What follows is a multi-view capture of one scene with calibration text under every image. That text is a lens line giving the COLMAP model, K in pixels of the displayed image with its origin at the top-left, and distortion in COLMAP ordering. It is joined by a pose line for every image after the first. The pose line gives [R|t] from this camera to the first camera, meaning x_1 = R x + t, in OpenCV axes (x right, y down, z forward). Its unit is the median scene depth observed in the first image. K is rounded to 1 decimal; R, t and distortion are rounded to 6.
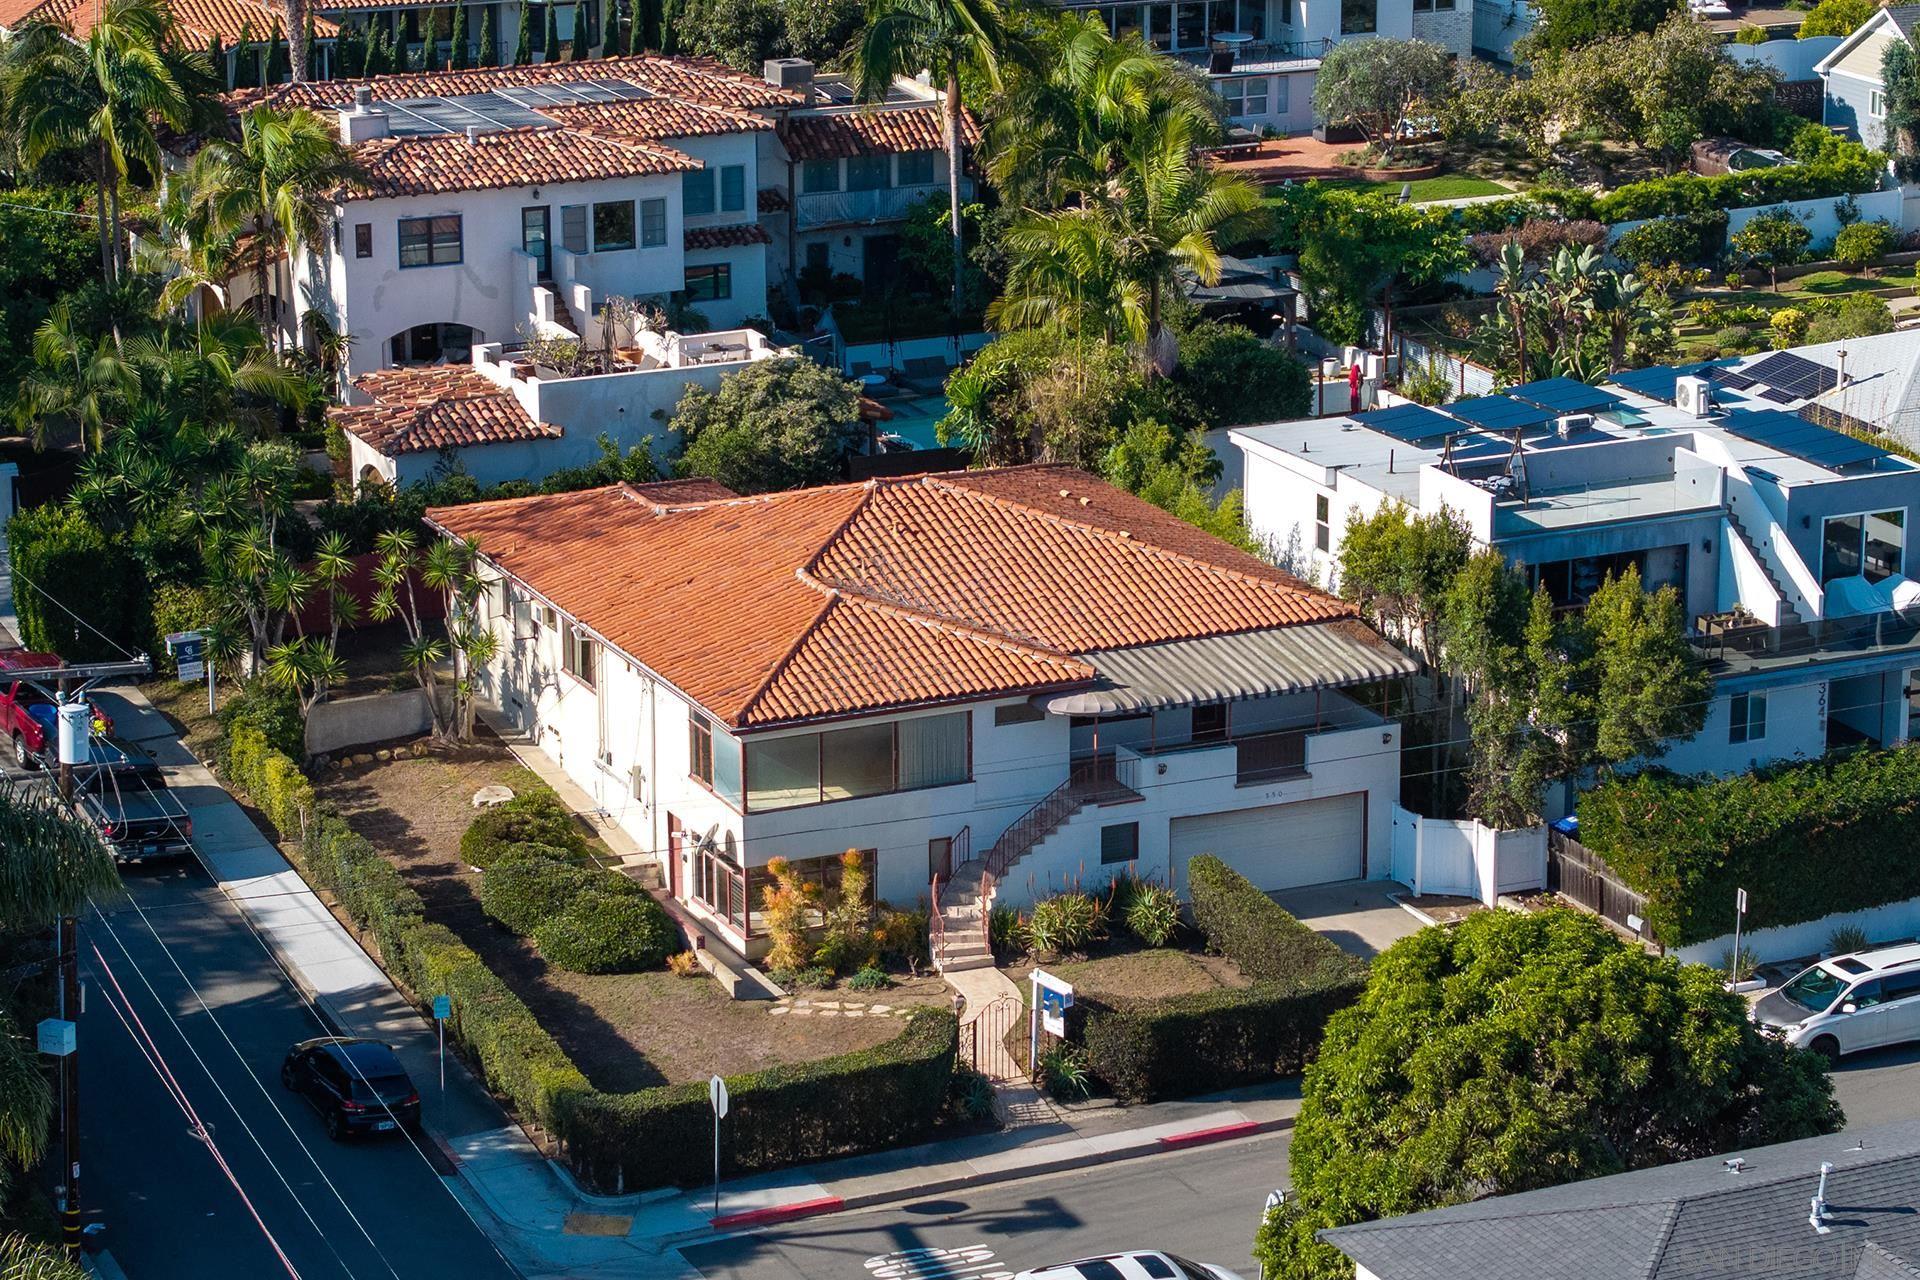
lens RADIAL K [[6496.2, 0, 960.0], [0, 6496.2, 640.0], [0, 0, 1]] dist [0.169726, -4.385234]
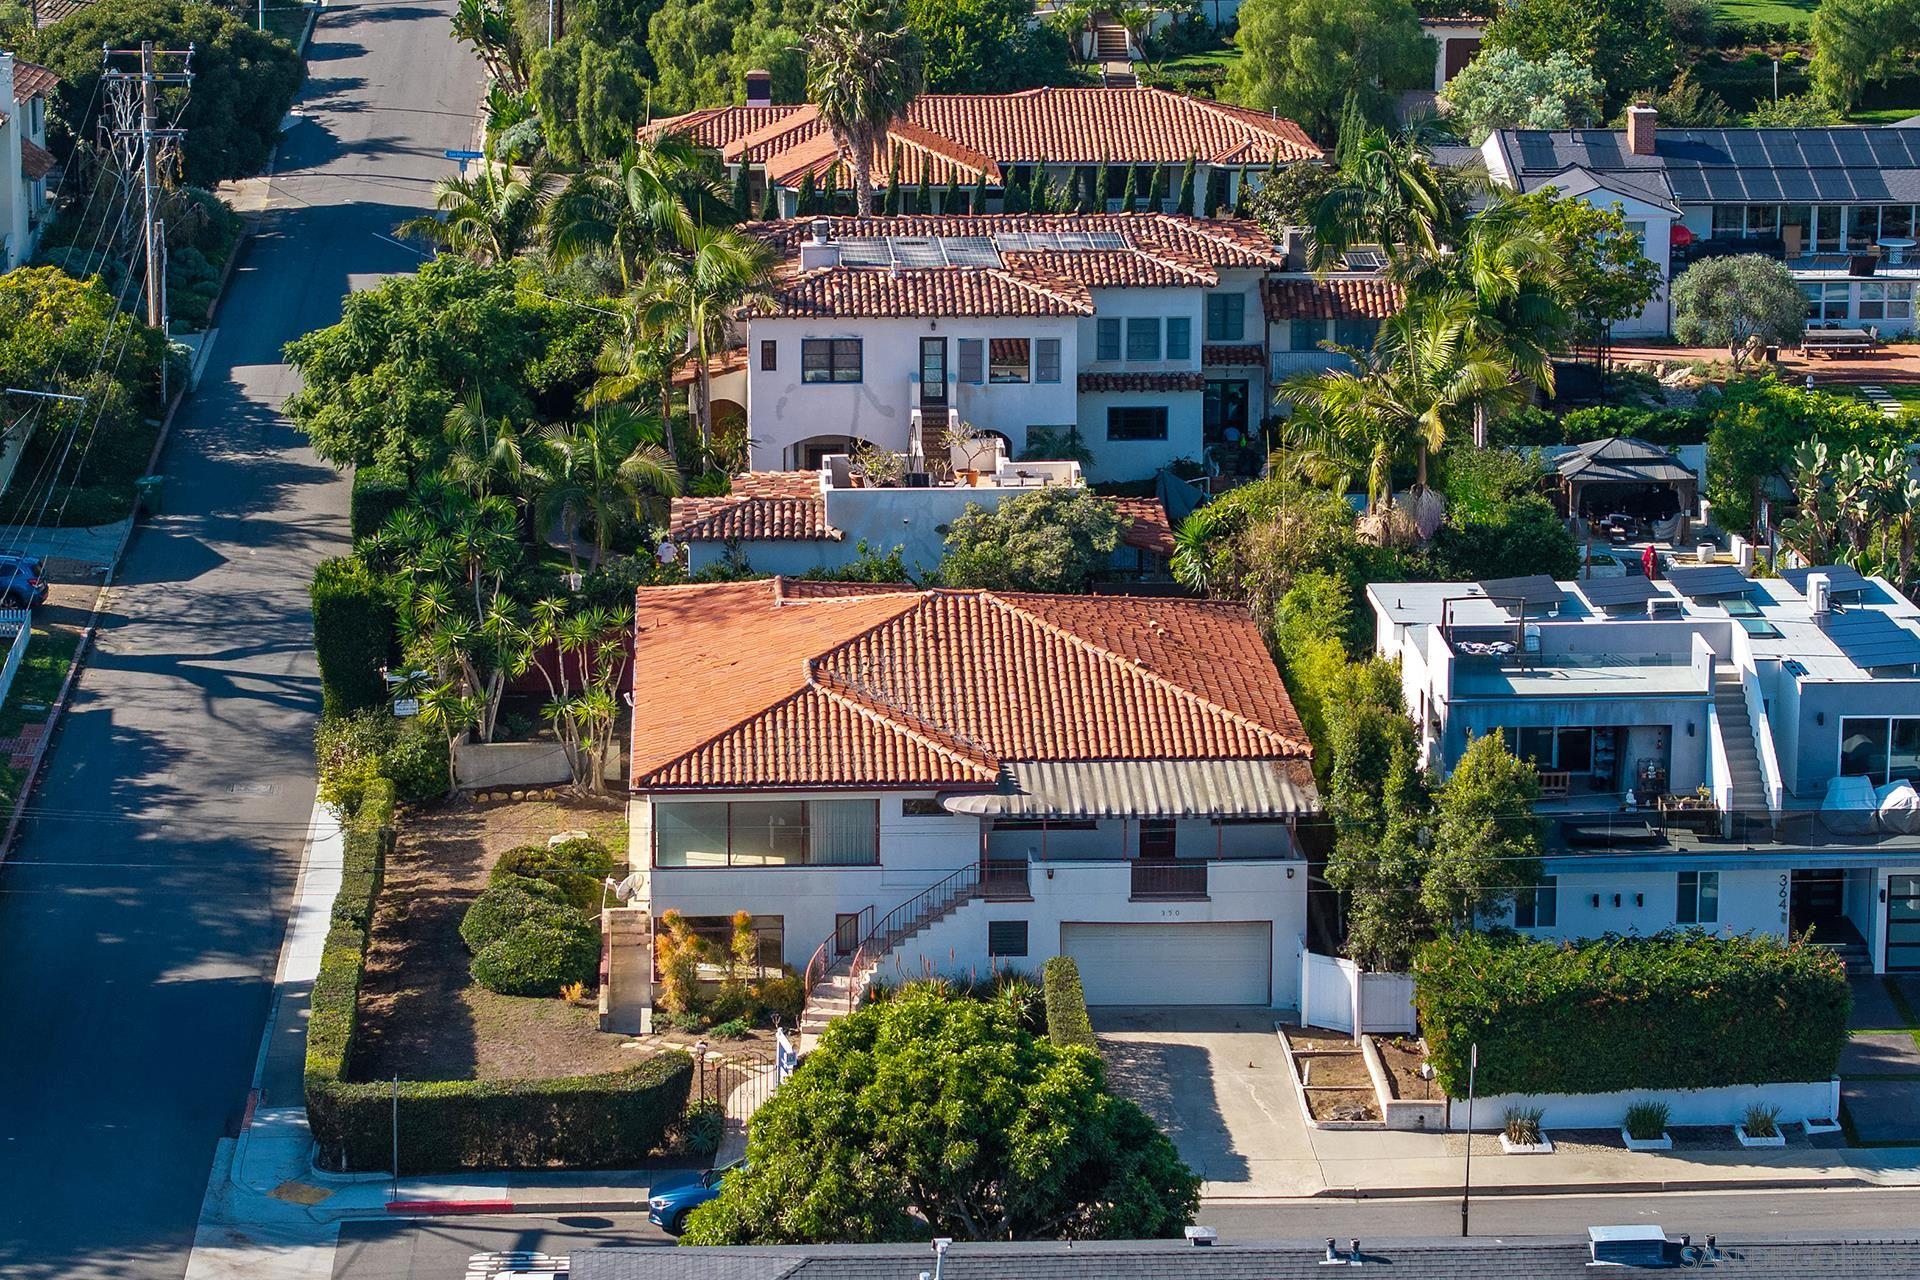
lens RADIAL K [[6496.2, 0, 960.0], [0, 6496.2, 640.0], [0, 0, 1]] dist [0.169726, -4.385234]
pose [[0.868535, 0.089199, -0.487535, 0.533731], [-0.108090, 0.994084, -0.010685, -0.005370], [0.483697, 0.061978, 0.873038, 0.057365]]
